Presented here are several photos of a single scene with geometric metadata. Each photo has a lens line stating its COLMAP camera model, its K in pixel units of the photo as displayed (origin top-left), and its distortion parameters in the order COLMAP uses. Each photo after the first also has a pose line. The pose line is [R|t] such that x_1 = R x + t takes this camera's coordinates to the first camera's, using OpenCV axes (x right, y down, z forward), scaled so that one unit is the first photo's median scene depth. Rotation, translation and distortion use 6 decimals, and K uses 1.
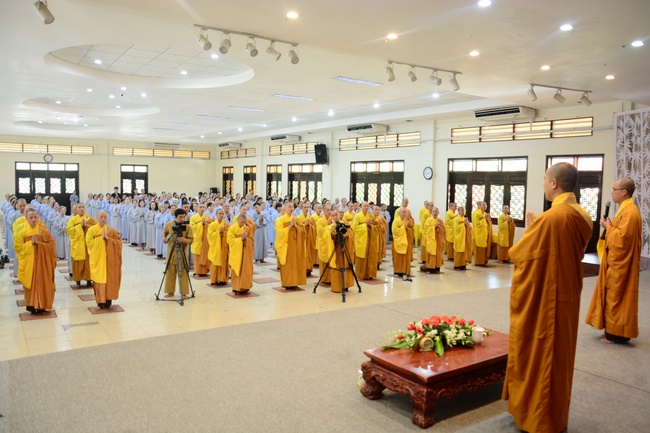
lens RADIAL K [[515.5, 0, 325.0], [0, 515.5, 216.5], [0, 0, 1]] dist [-0.139054, 0.110794]
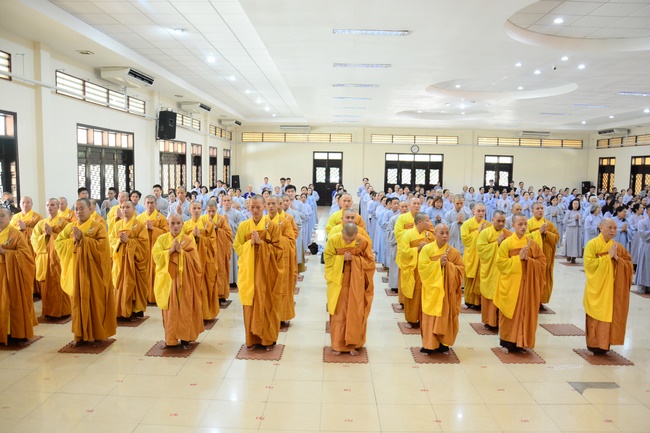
lens RADIAL K [[515.5, 0, 325.0], [0, 515.5, 216.5], [0, 0, 1]] dist [-0.139054, 0.110794]
pose [[0.814715, 0.049404, -0.577753, -0.098912], [-0.039478, 0.998778, 0.029737, -0.005141], [0.578516, -0.001418, 0.815670, 0.054994]]
